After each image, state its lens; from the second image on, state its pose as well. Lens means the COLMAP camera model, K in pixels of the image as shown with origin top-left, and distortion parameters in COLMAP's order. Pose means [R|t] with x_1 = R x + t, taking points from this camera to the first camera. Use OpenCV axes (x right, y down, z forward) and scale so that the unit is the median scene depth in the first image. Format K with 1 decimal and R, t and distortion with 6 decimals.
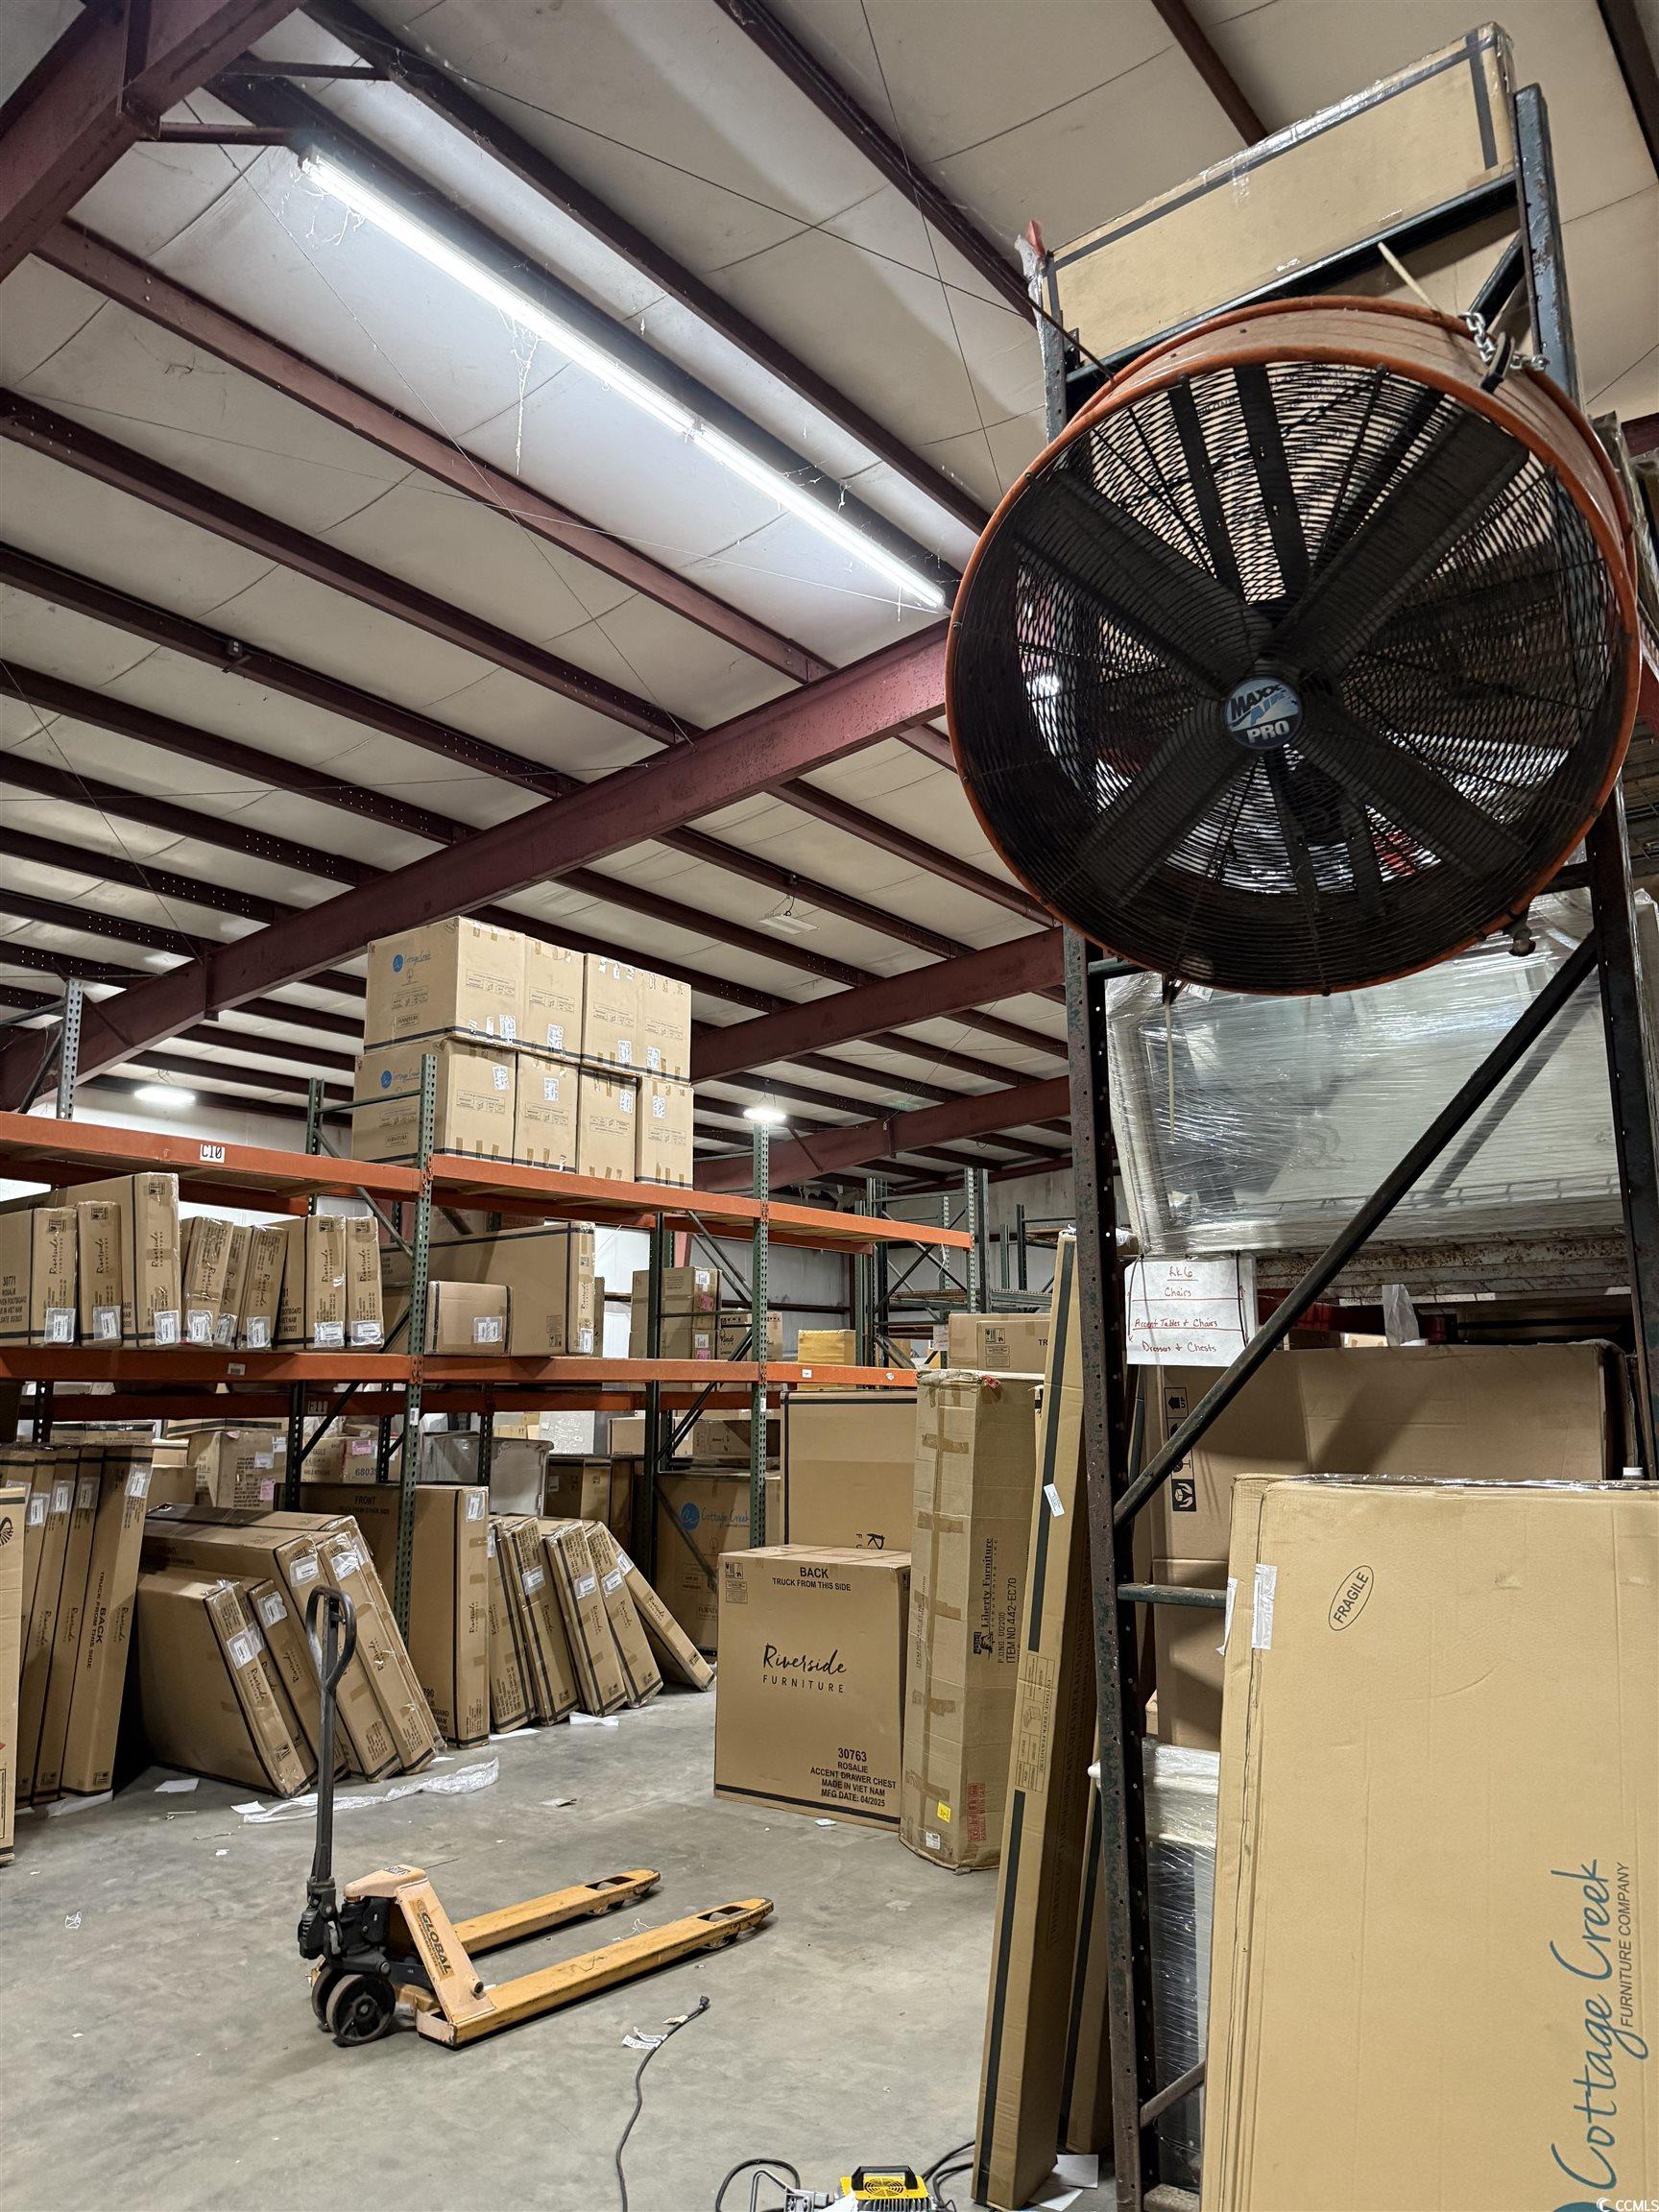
lens RADIAL K [[1586.2, 0, 842.0], [0, 1586.2, 1092.6], [0, 0, 1]] dist [-0.002438, -0.025954]
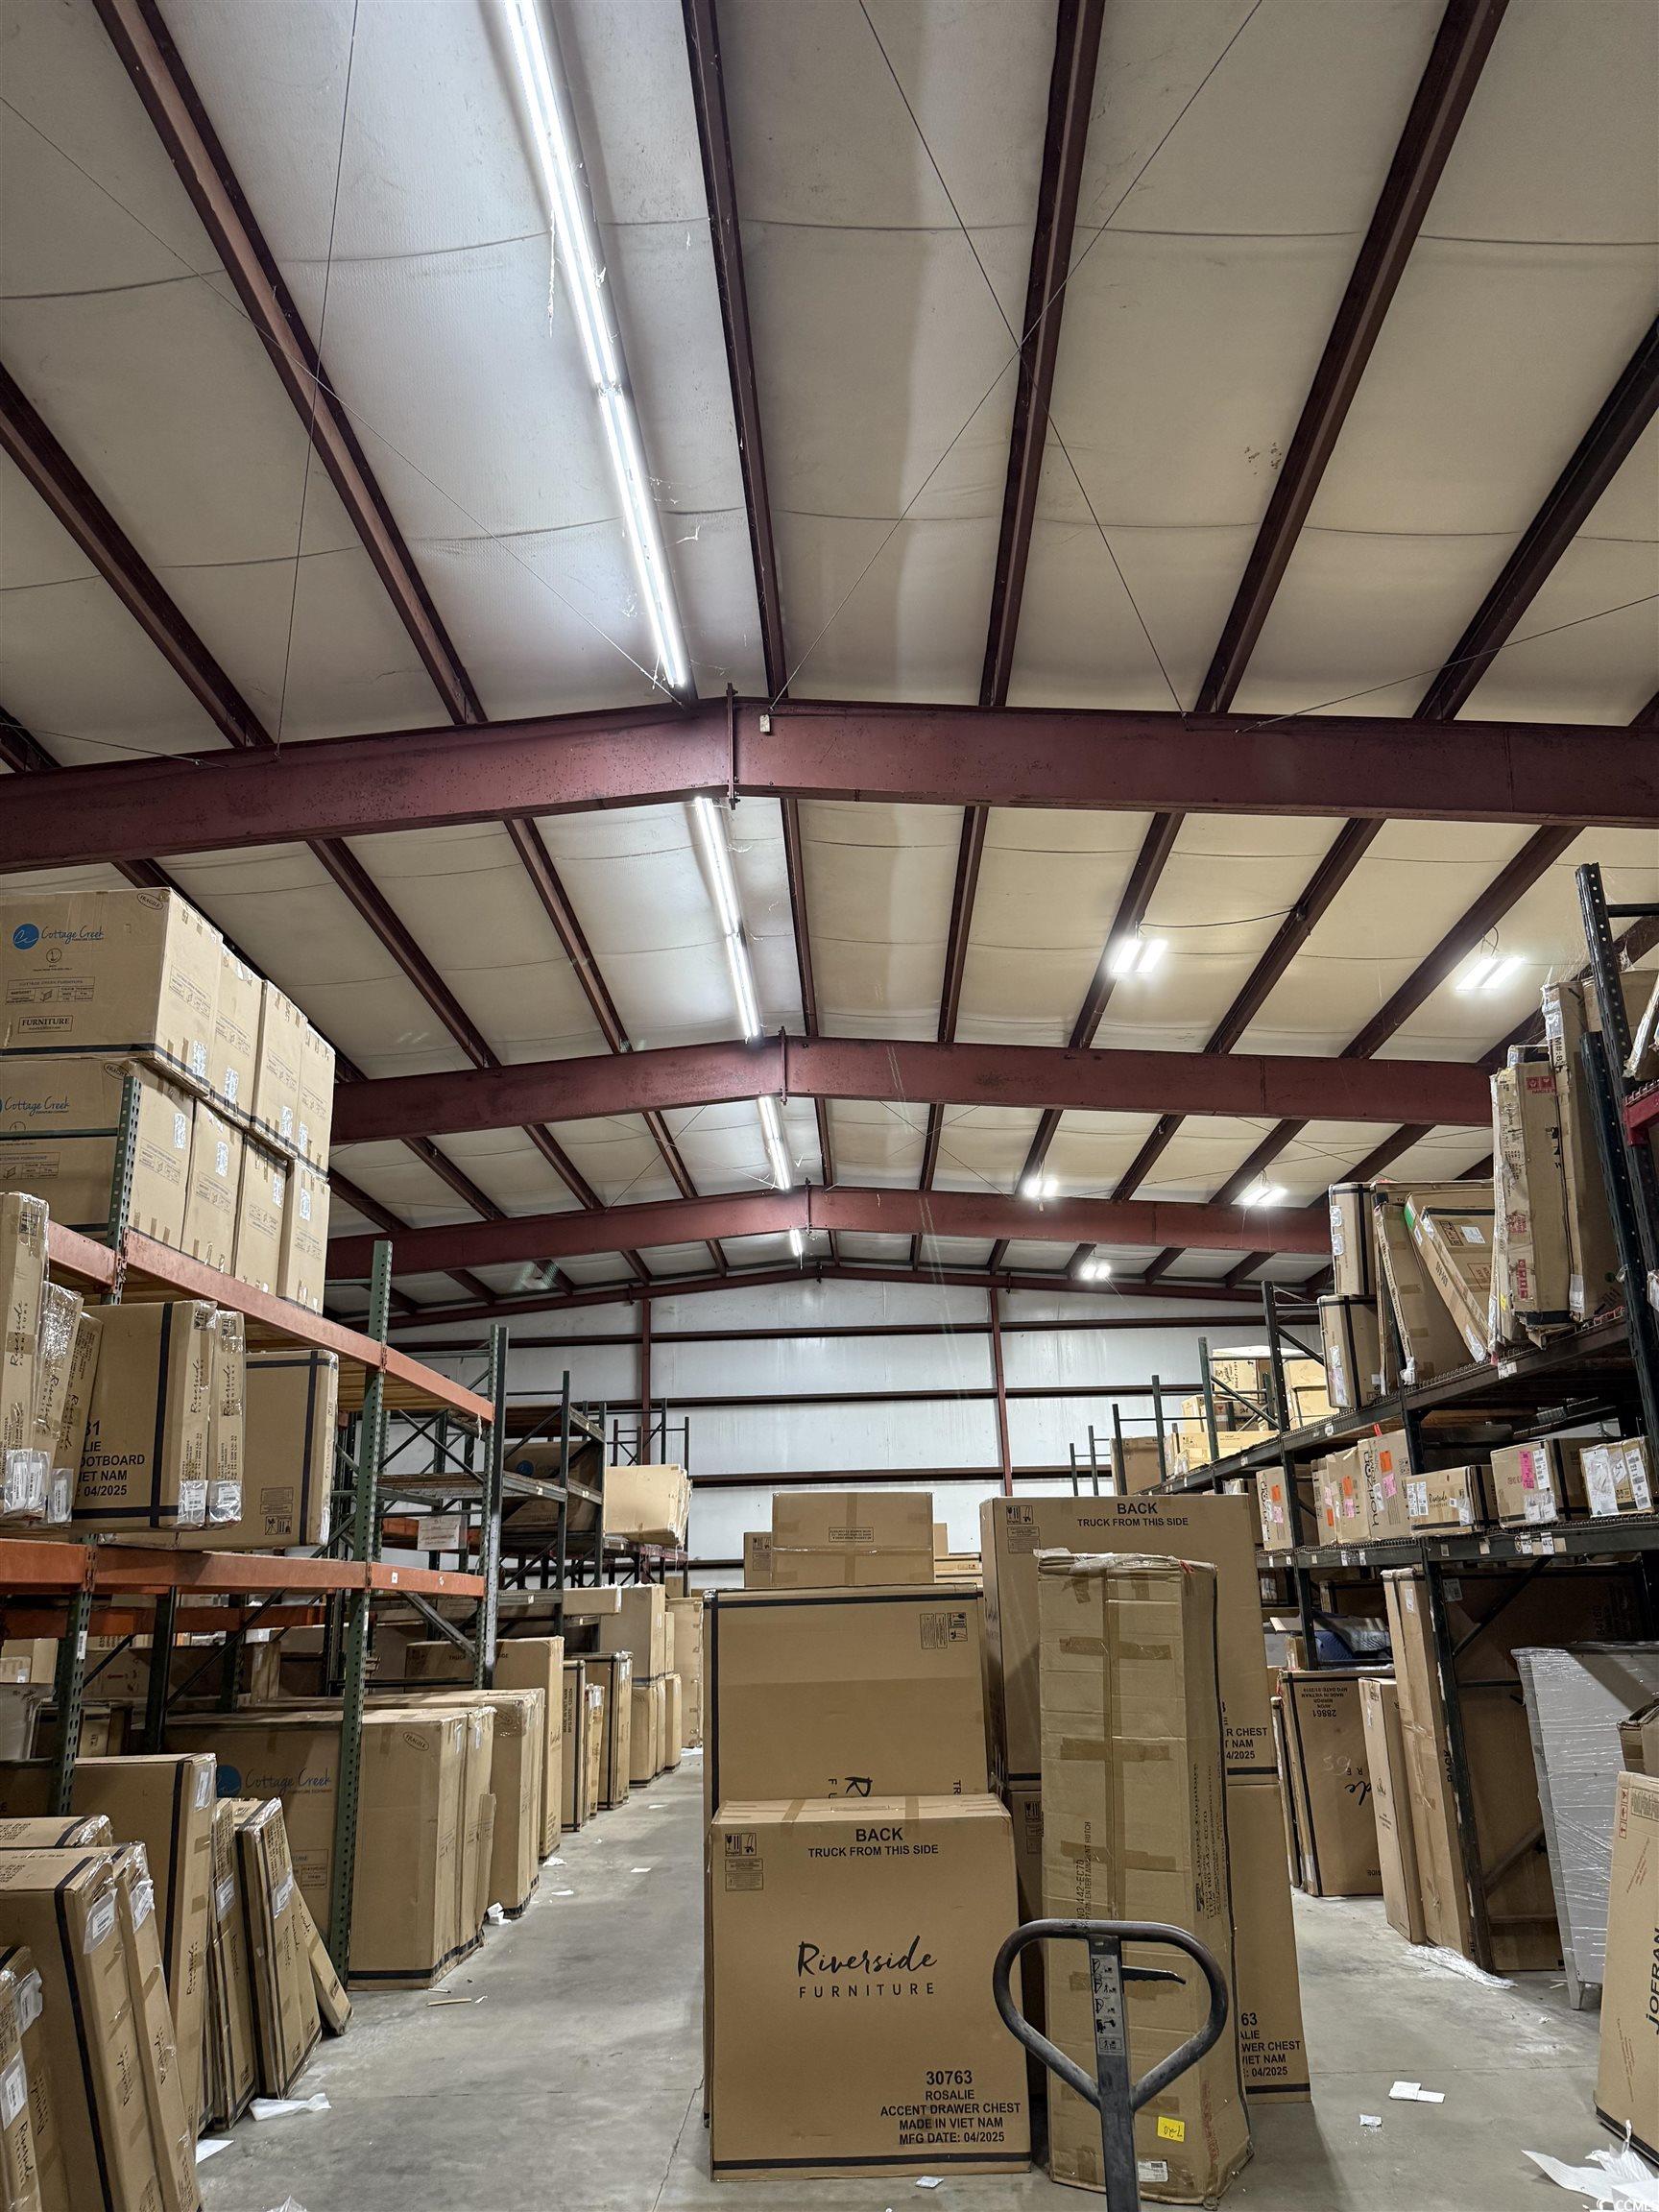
lens RADIAL K [[1586.2, 0, 836.0], [0, 1586.2, 1109.9], [0, 0, 1]] dist [-0.002438, -0.025954]
pose [[0.788037, 0.166757, 0.592613, -0.506959], [-0.094374, 0.983960, -0.151384, 0.073927], [-0.608351, 0.063369, 0.791134, 0.367023]]
